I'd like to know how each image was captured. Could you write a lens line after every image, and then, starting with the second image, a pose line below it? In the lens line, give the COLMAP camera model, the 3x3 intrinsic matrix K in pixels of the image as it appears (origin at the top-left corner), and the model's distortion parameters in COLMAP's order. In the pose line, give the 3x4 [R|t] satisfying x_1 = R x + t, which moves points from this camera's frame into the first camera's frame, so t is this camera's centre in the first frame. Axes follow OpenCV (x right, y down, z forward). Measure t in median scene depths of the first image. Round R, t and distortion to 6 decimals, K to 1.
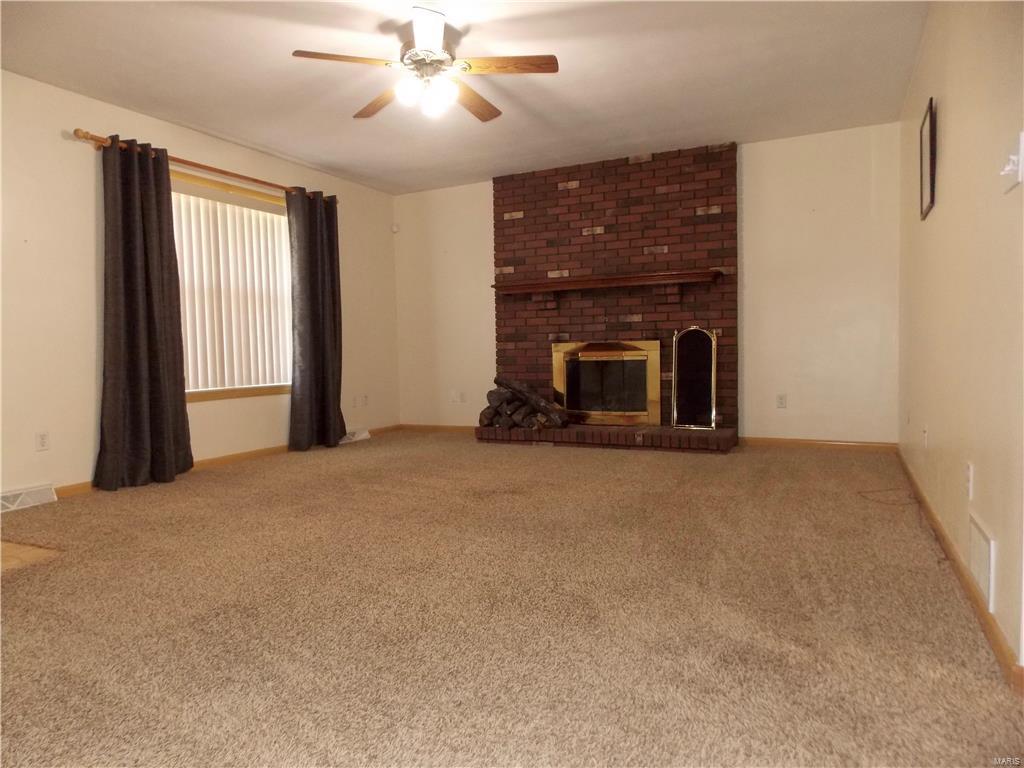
lens RADIAL K [[672.1, 0, 512.2], [0, 672.1, 375.4], [0, 0, 1]] dist [0.004361, 0.002301]
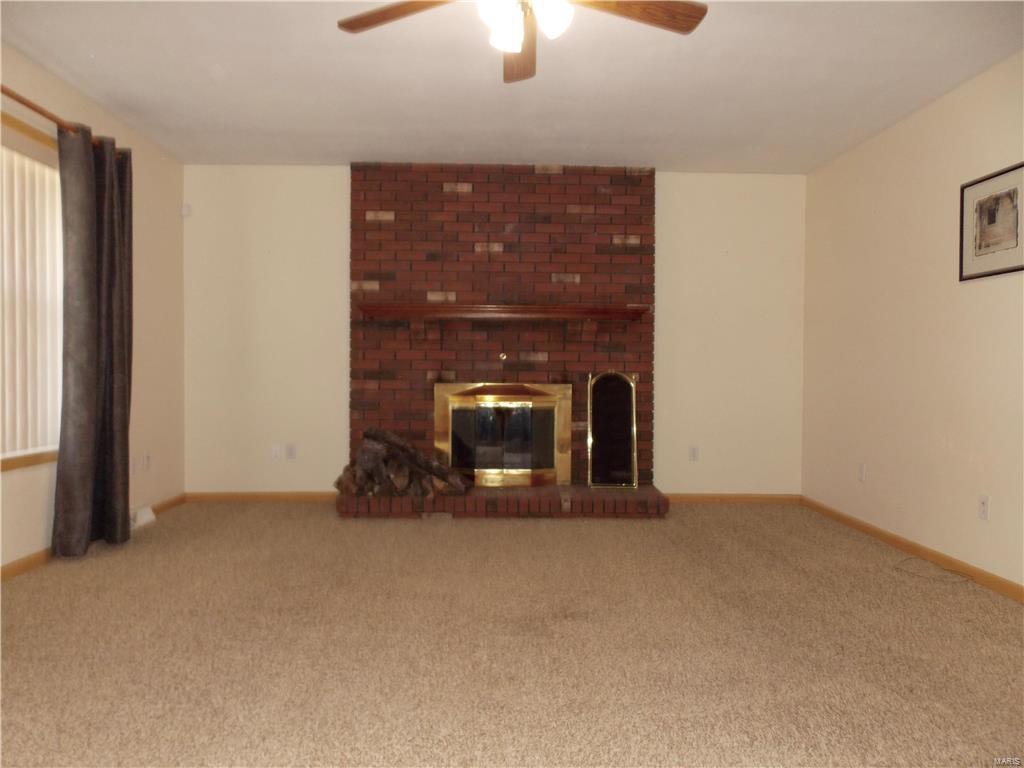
lens RADIAL K [[691.1, 0, 512.0], [0, 691.1, 384.0], [0, 0, 1]] dist [-0.002631, -0.000268]
pose [[0.881594, 0.015343, 0.471760, -0.259471], [-0.007304, 0.999795, -0.018868, -0.035510], [-0.471953, 0.013188, 0.881525, 0.260236]]
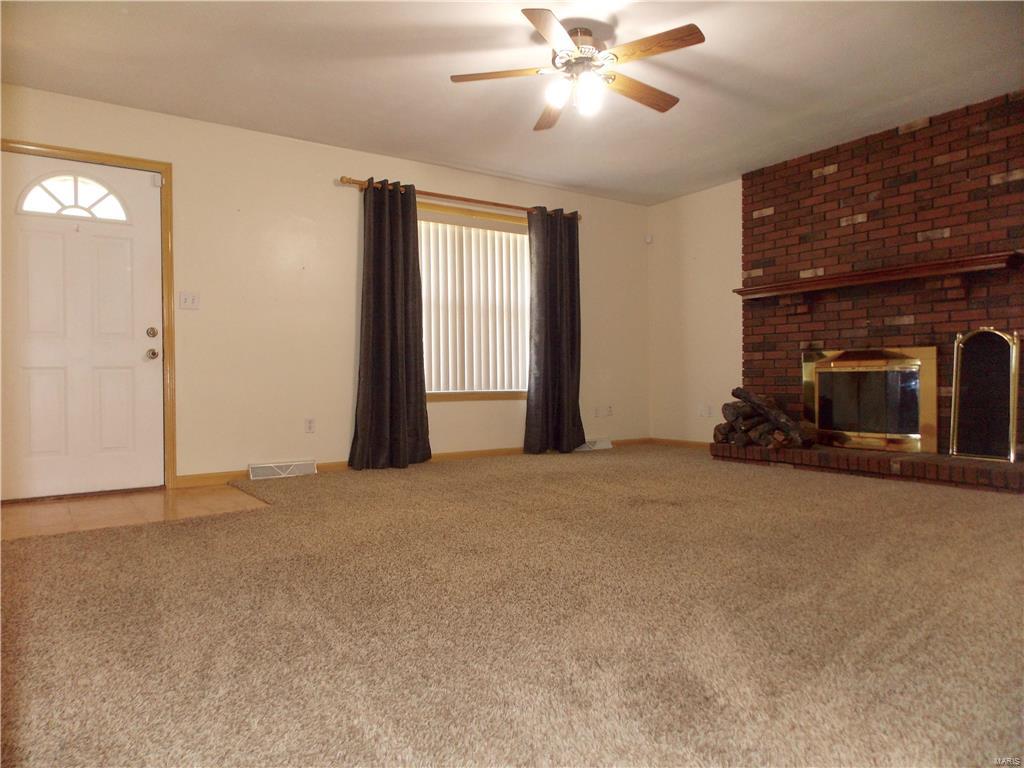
lens RADIAL K [[674.7, 0, 514.4], [0, 674.7, 378.2], [0, 0, 1]] dist [0.004315, 0.003690]
pose [[0.873569, 0.012903, -0.486529, 0.171664], [-0.029684, 0.999200, -0.026800, 0.022108], [0.485794, 0.037854, 0.873253, 0.053180]]
